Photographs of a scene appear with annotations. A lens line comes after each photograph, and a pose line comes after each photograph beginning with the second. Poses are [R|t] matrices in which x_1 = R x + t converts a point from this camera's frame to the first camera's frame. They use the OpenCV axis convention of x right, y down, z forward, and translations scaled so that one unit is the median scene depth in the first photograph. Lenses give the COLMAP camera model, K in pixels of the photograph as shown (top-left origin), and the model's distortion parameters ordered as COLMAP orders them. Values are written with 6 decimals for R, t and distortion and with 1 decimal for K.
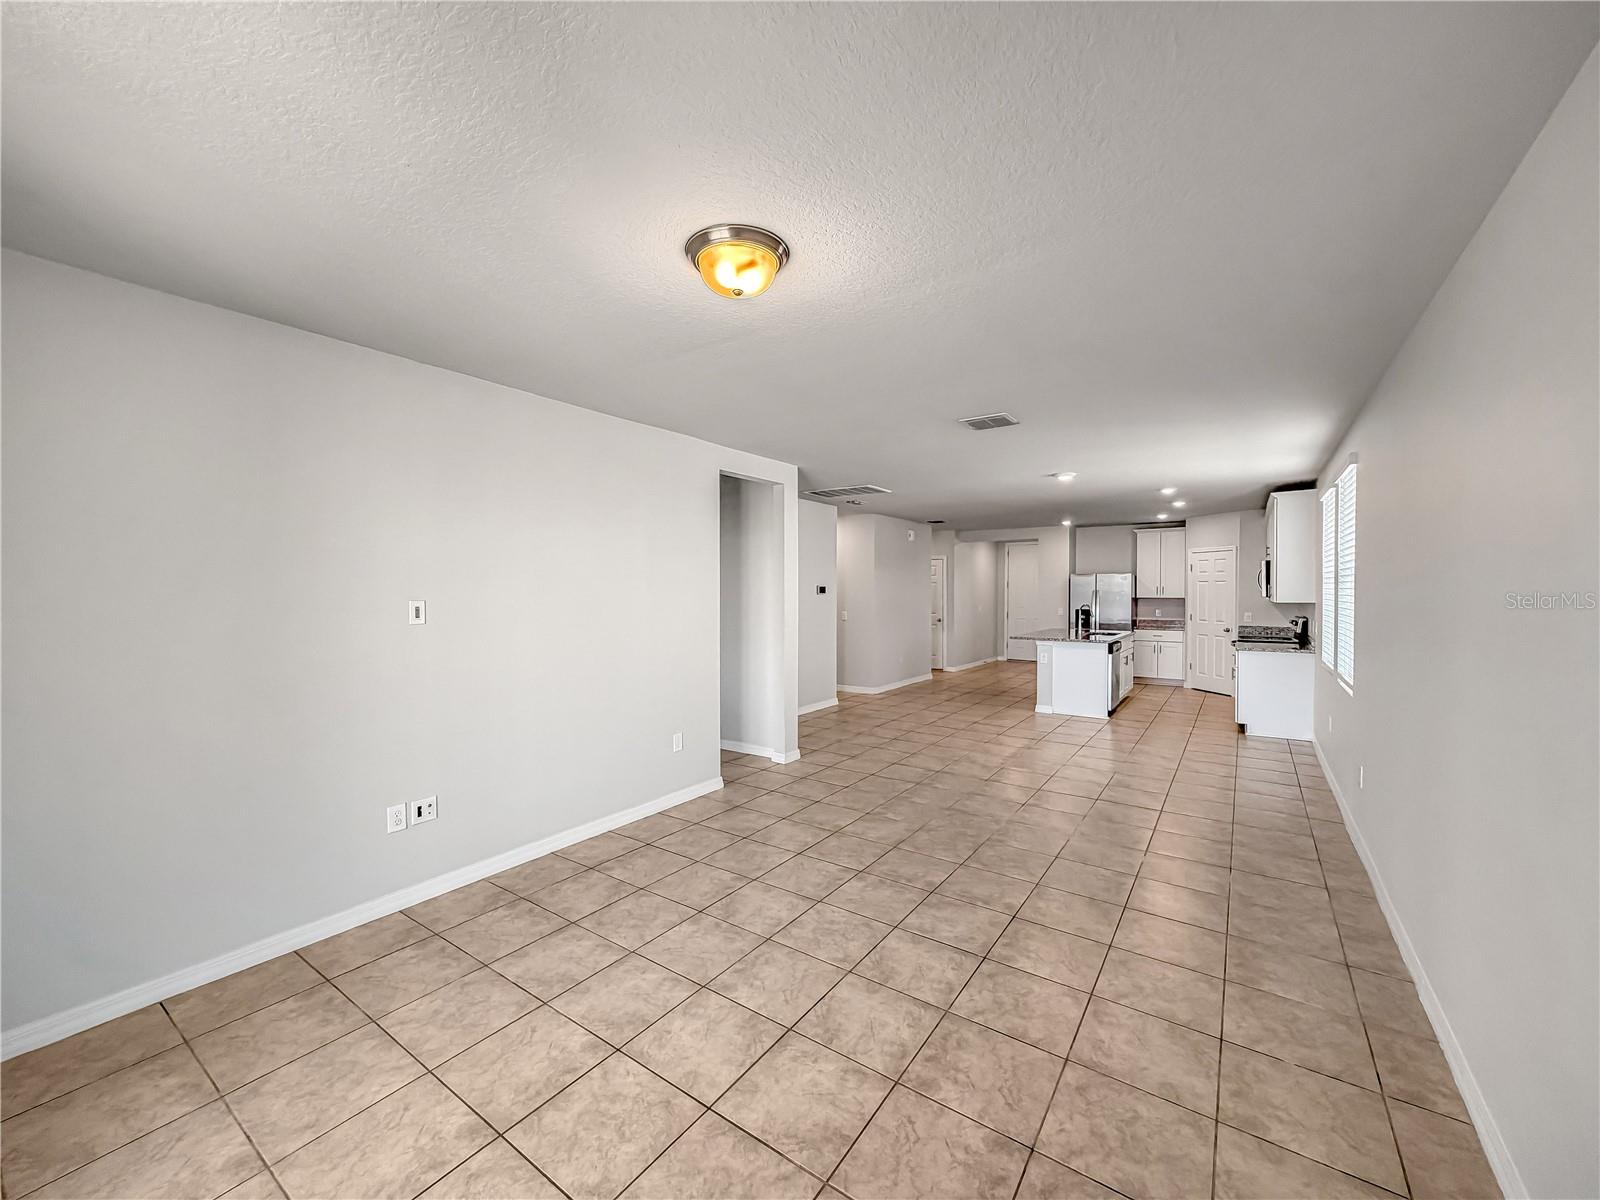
lens RADIAL K [[641.7, 0, 797.8], [0, 641.7, 584.6], [0, 0, 1]] dist [0.000495, 0.000271]
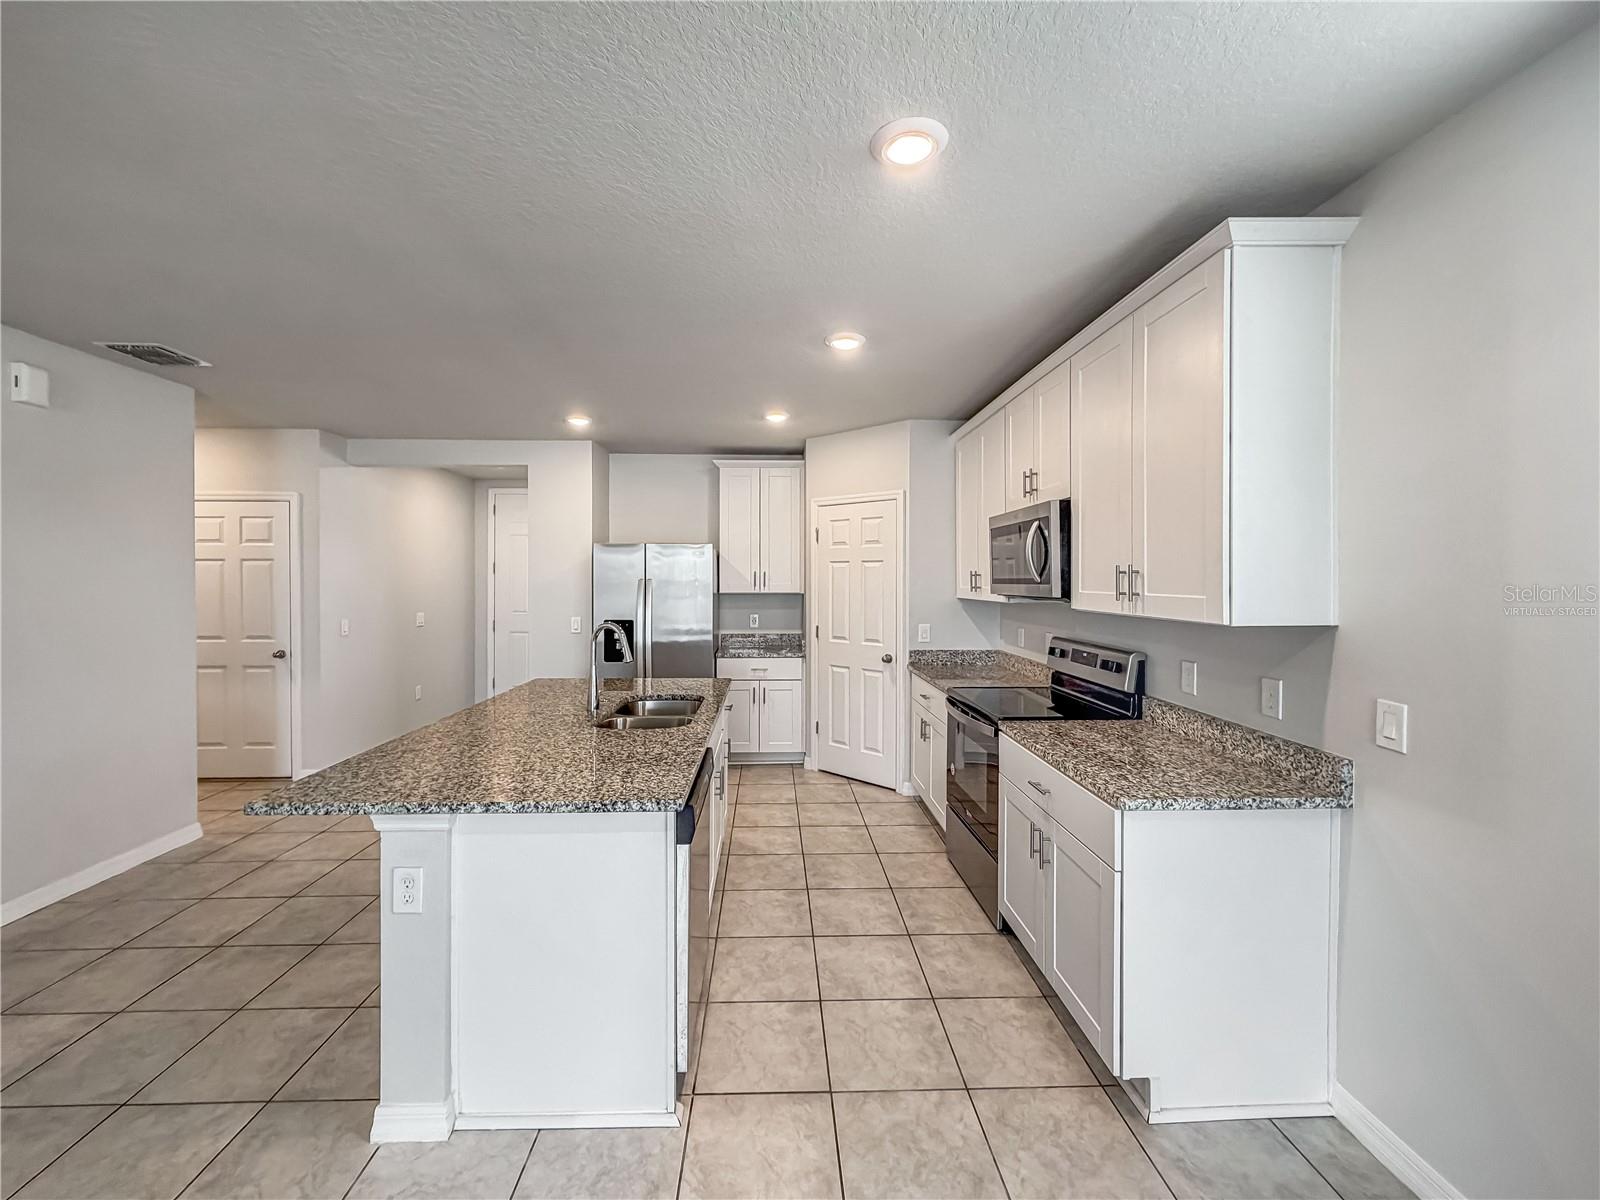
lens RADIAL K [[641.7, 0, 797.8], [0, 641.7, 584.6], [0, 0, 1]] dist [0.000495, 0.000271]
pose [[0.792044, -0.010559, 0.610373, 0.280389], [-0.005536, 0.999685, 0.024478, 0.001057], [-0.610439, -0.022767, 0.791736, 0.587986]]
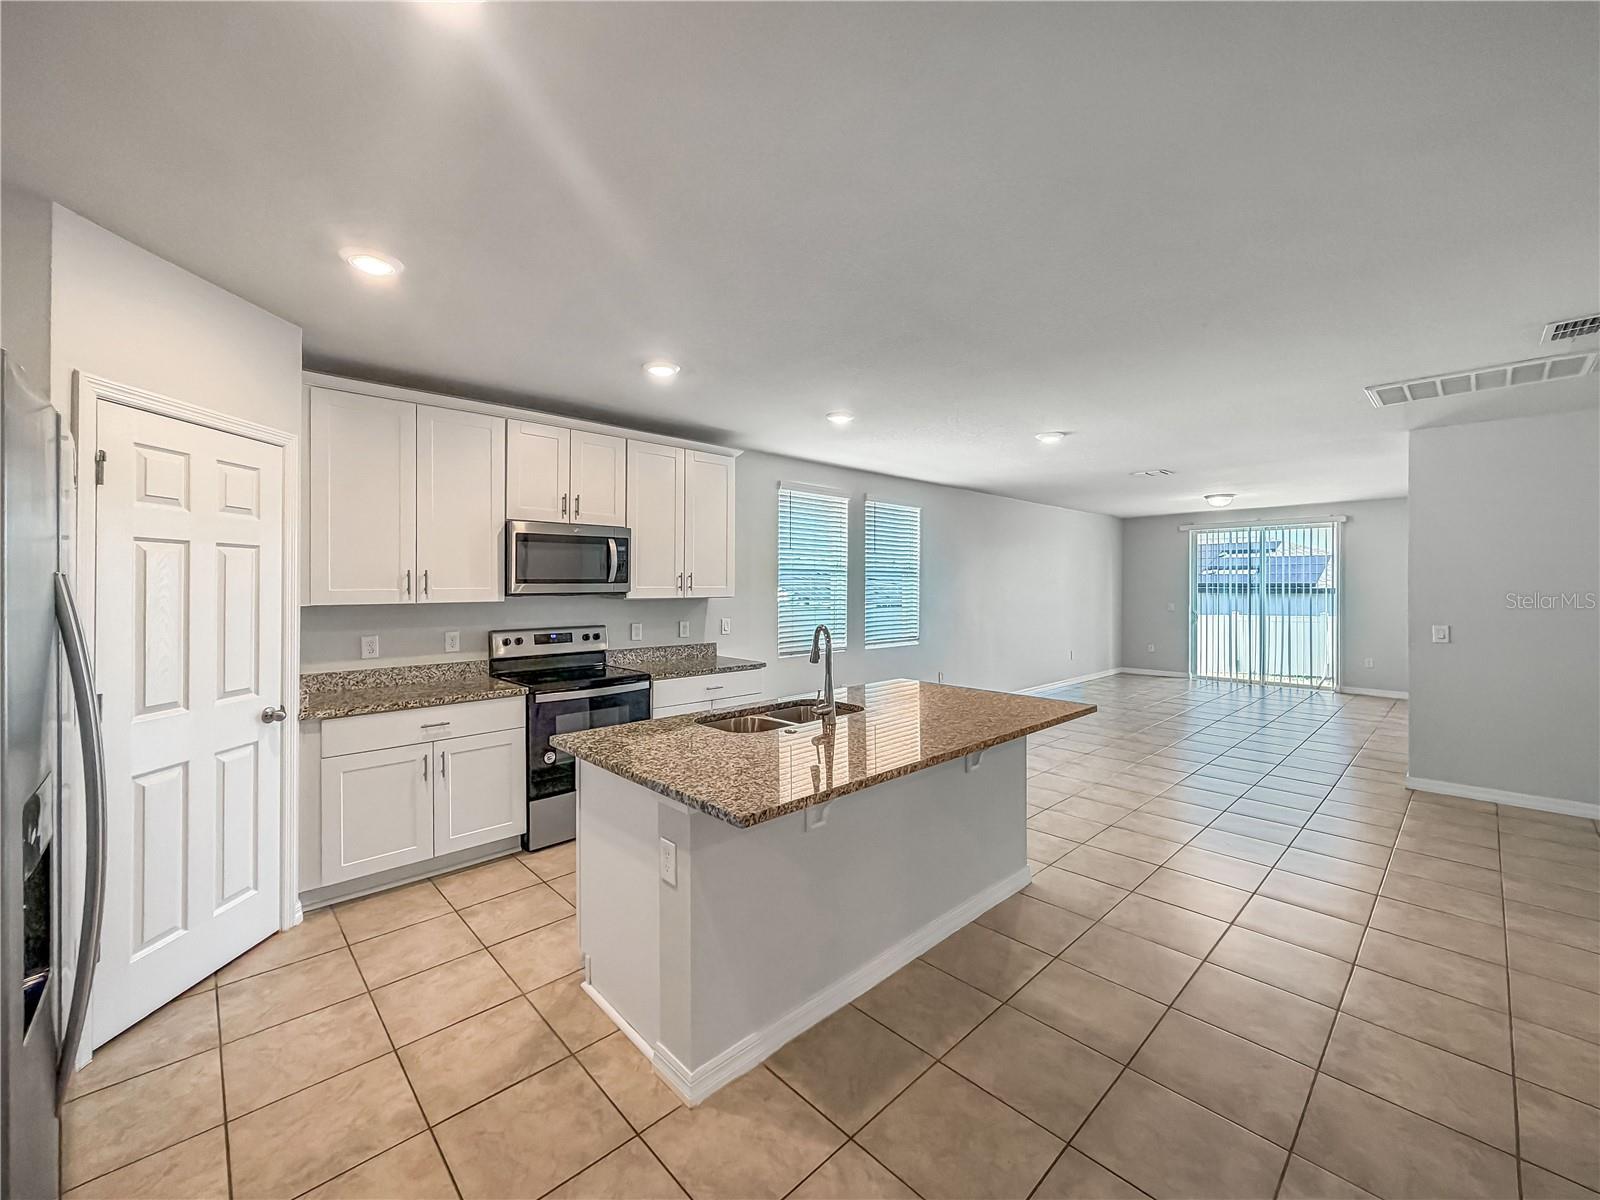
lens RADIAL K [[641.7, 0, 797.8], [0, 641.7, 584.6], [0, 0, 1]] dist [0.000495, 0.000271]
pose [[-0.980390, -0.004804, 0.197009, 0.342226], [-0.007041, 0.999918, -0.010654, 0.011651], [-0.196942, -0.011833, -0.980344, 1.123707]]
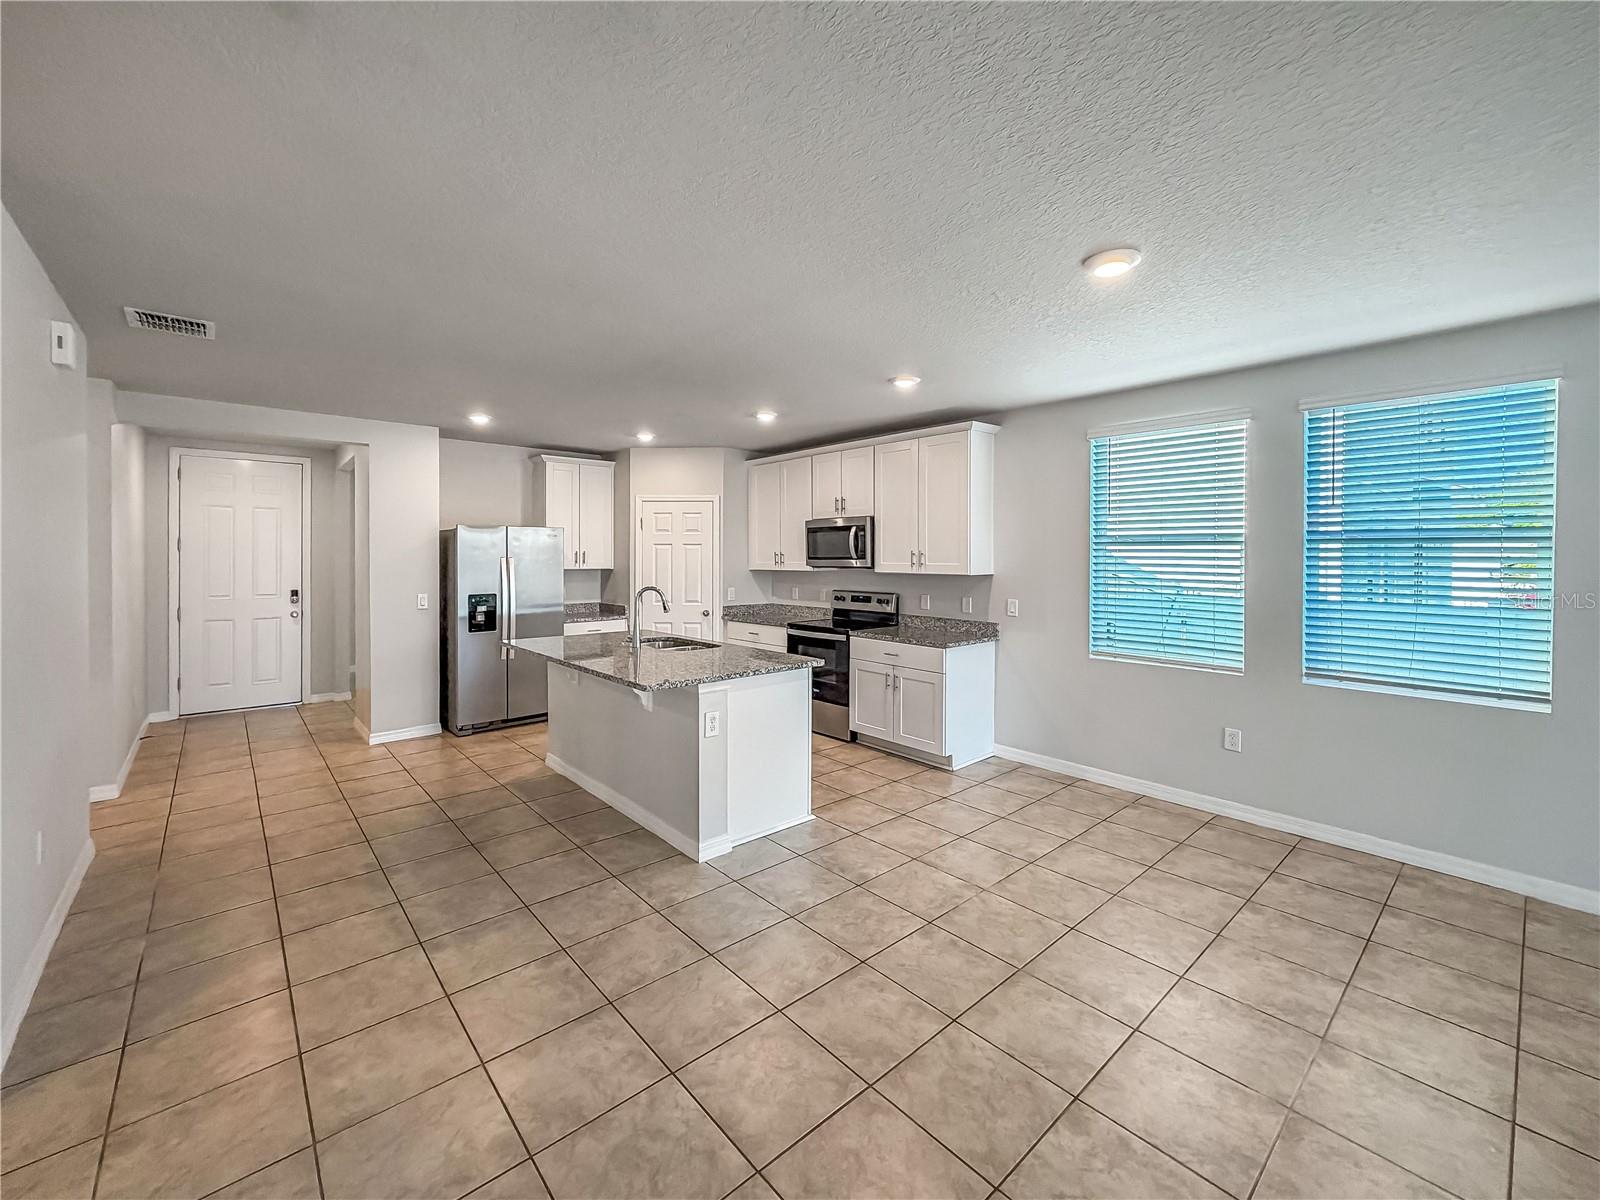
lens RADIAL K [[651.8, 0, 795.7], [0, 651.8, 562.2], [0, 0, 1]] dist [-0.000135, 0.000027]
pose [[0.224712, -0.013365, 0.974333, -0.007965], [-0.013830, 0.999761, 0.016904, 0.000686], [-0.974327, -0.017274, 0.224474, 0.674066]]
